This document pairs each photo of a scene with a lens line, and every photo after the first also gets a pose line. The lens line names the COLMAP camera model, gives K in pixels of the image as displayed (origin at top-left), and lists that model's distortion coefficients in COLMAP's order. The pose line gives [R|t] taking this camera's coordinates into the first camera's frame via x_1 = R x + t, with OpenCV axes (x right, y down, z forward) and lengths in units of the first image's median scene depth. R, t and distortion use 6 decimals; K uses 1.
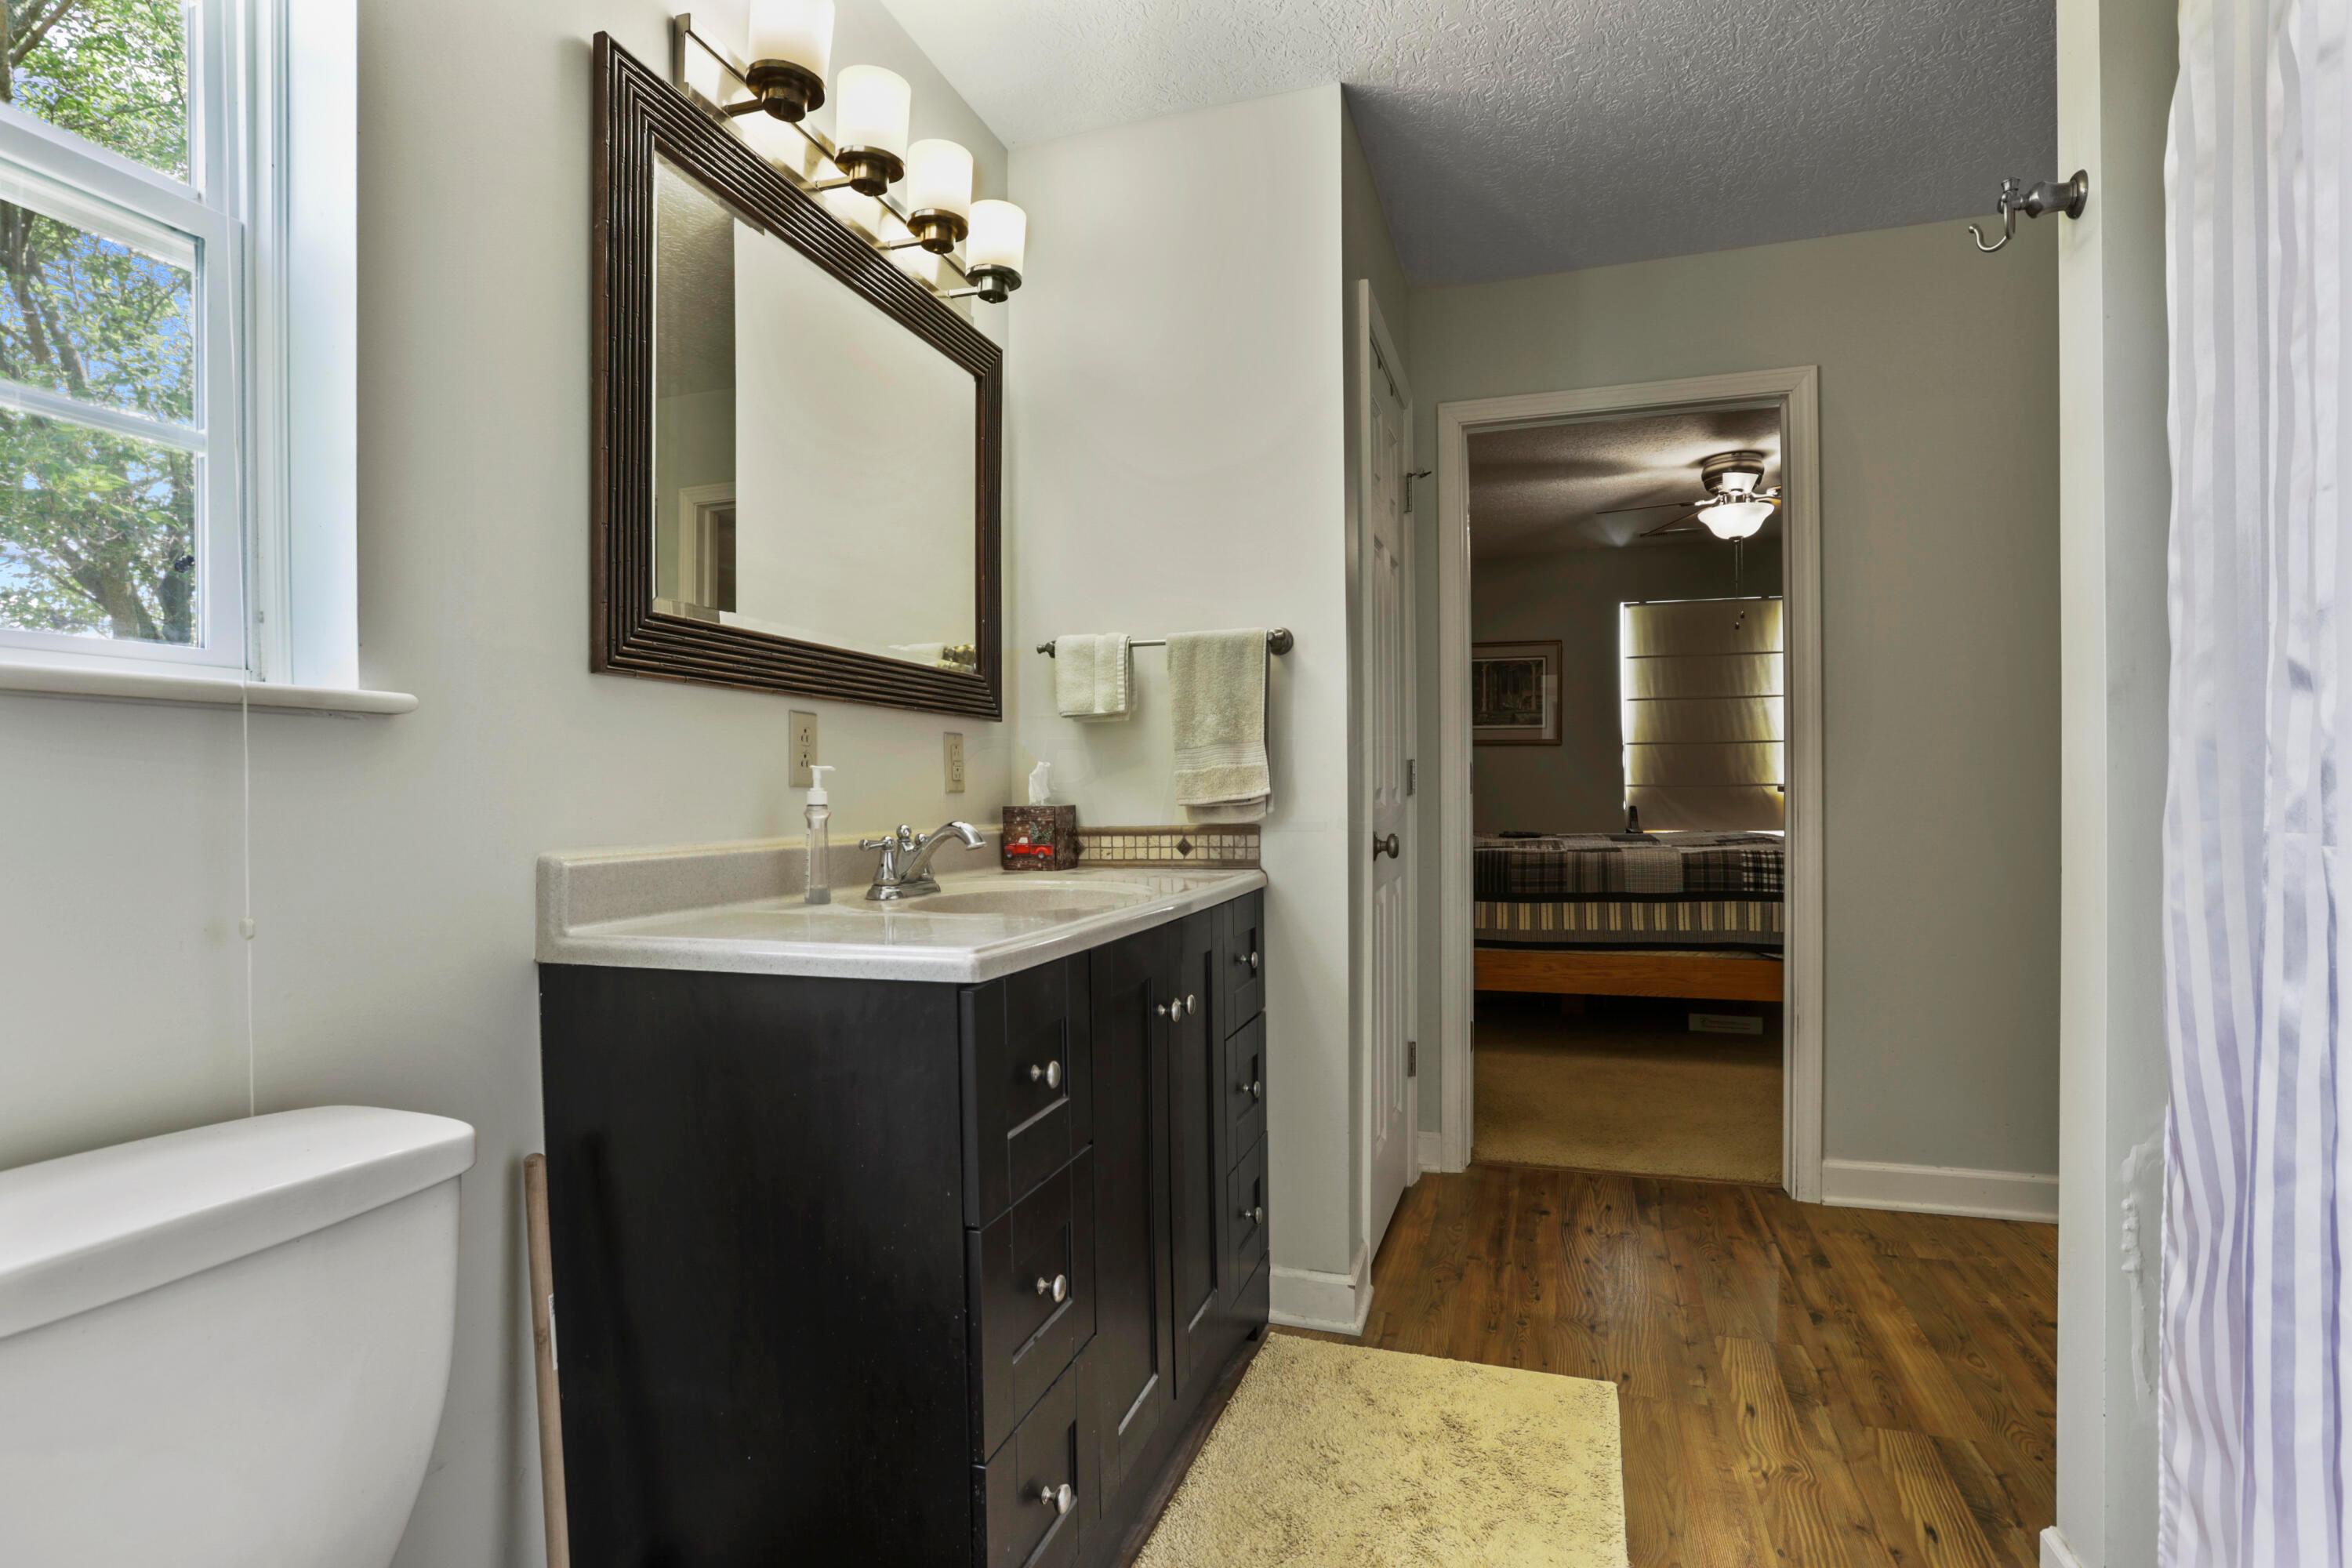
lens RADIAL K [[1161.6, 0, 1186.4], [0, 1161.6, 802.5], [0, 0, 1]] dist [-0.026385, 0.000036]
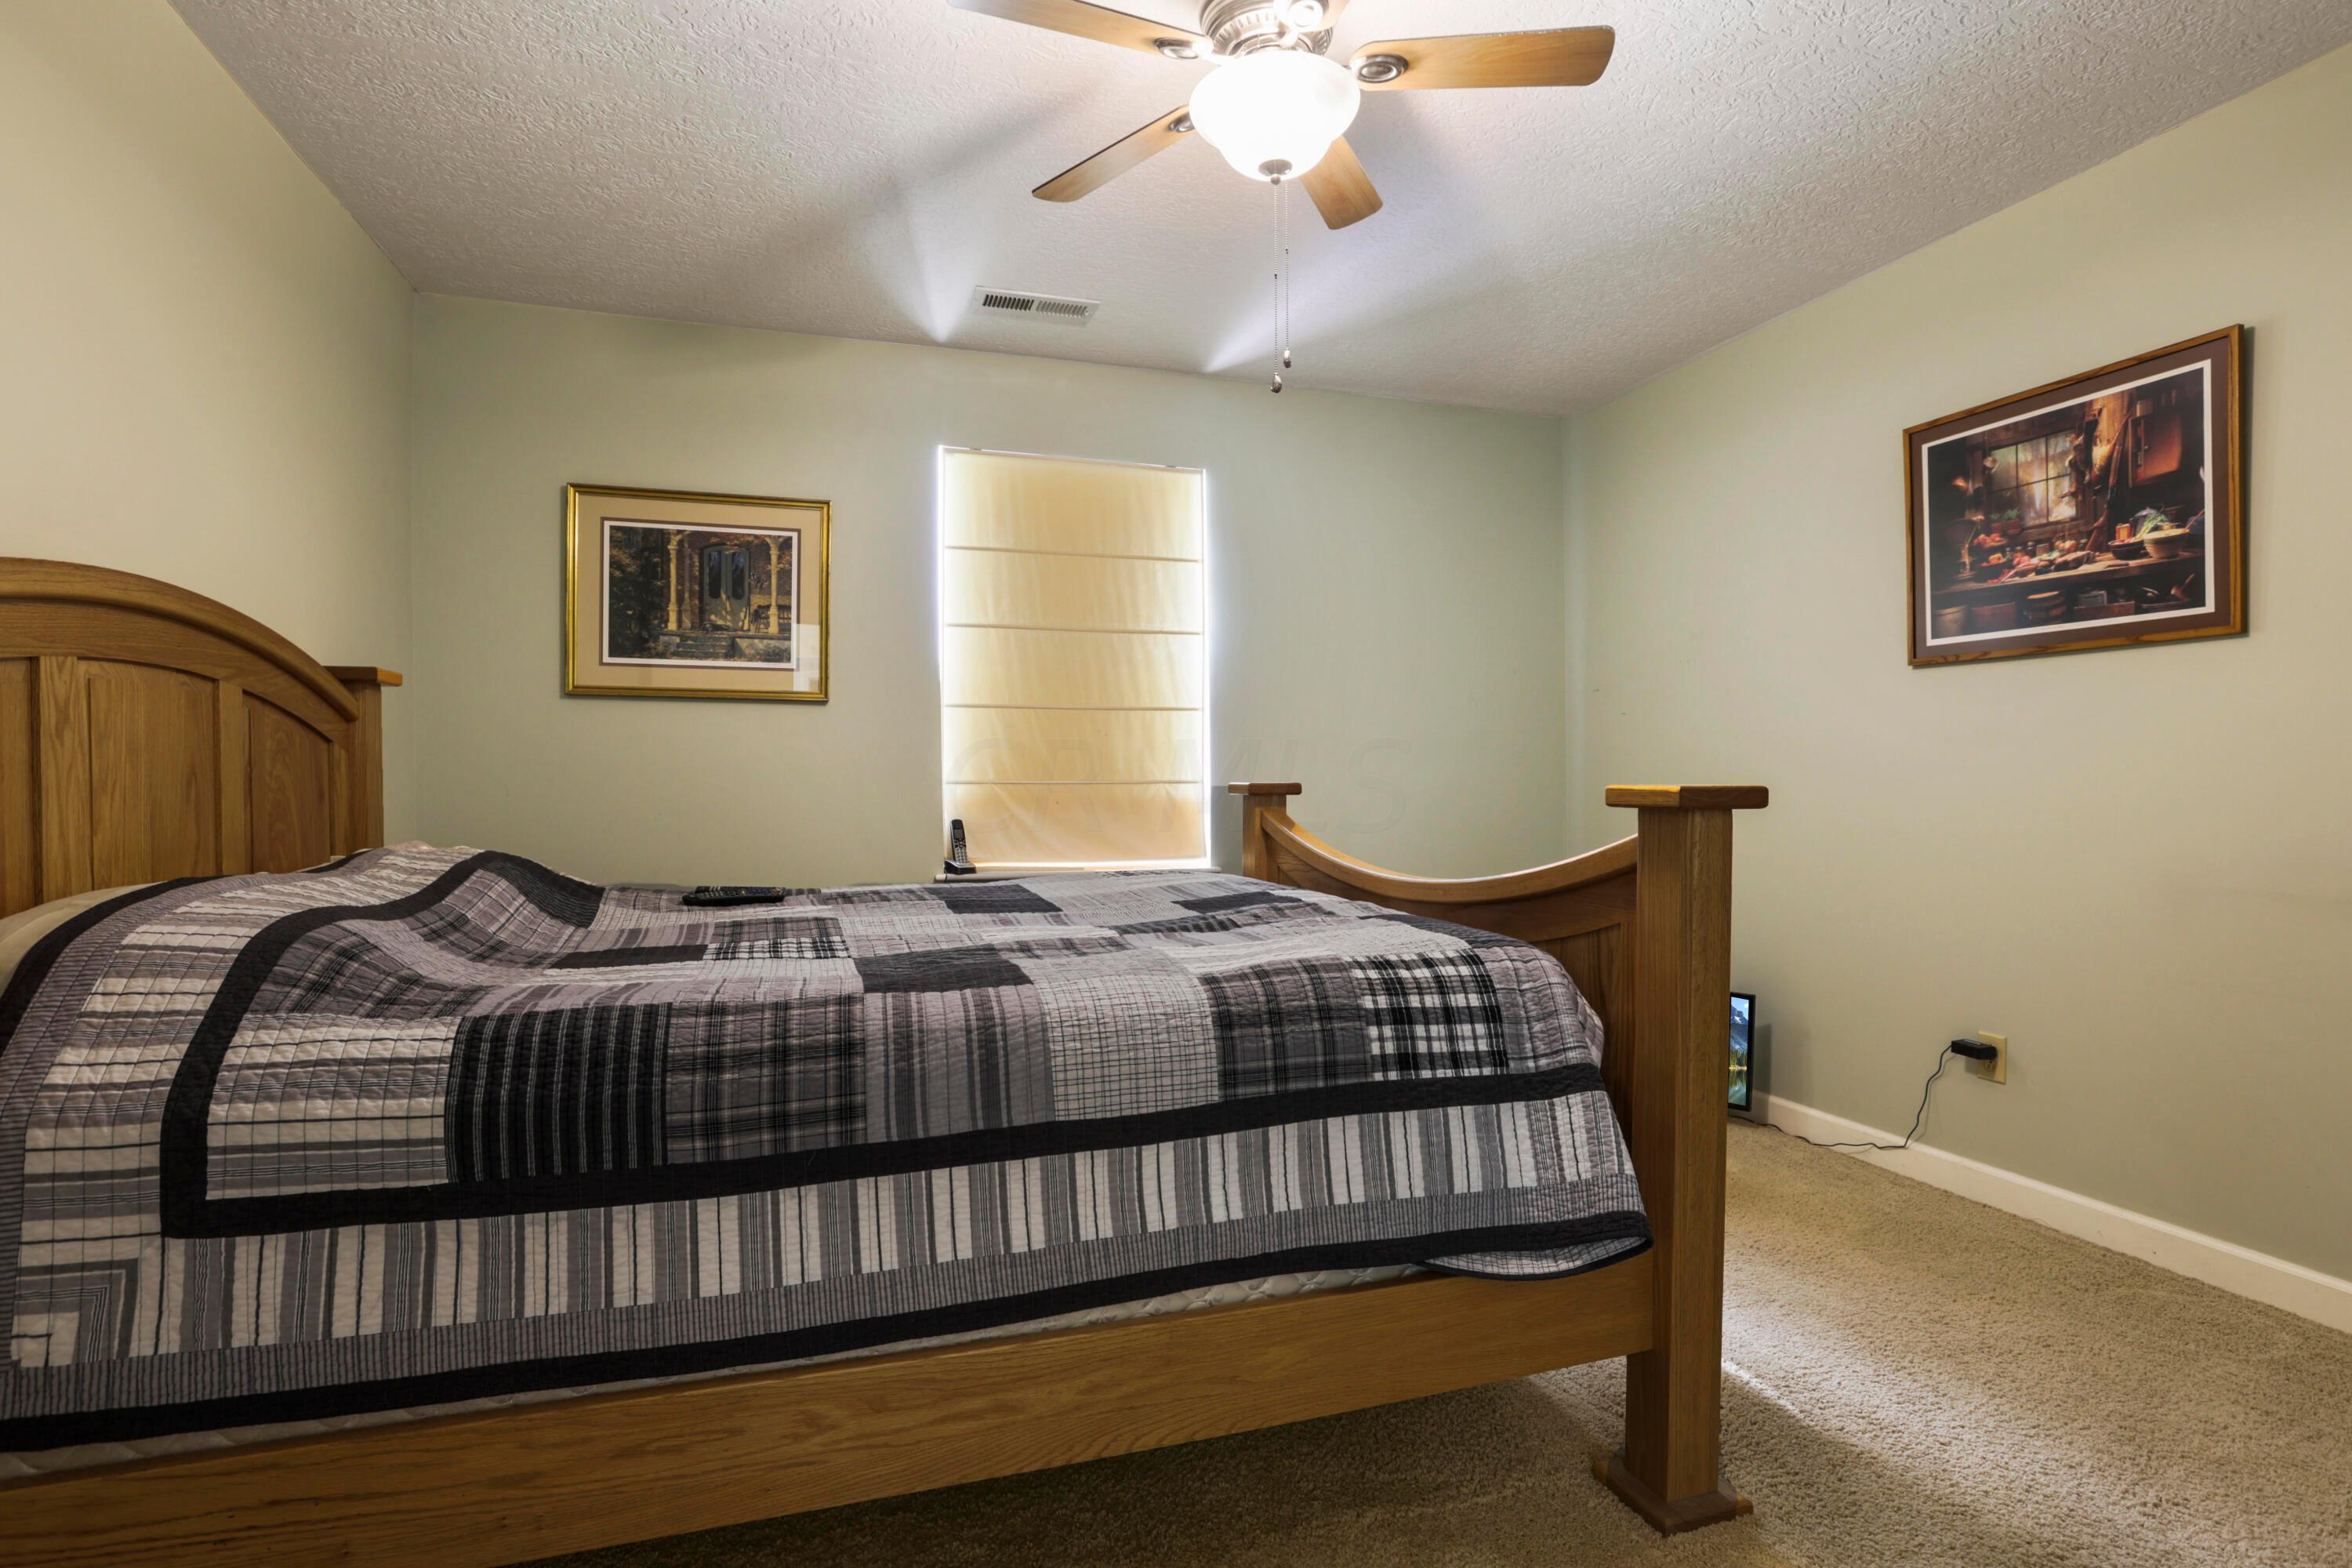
lens RADIAL K [[1161.6, 0, 1185.0], [0, 1161.6, 801.6], [0, 0, 1]] dist [-0.026385, 0.000036]
pose [[0.814407, -0.005565, 0.580268, 0.226136], [0.006838, 0.999977, -0.000007, -0.007433], [-0.580254, 0.003974, 0.814426, 0.719617]]
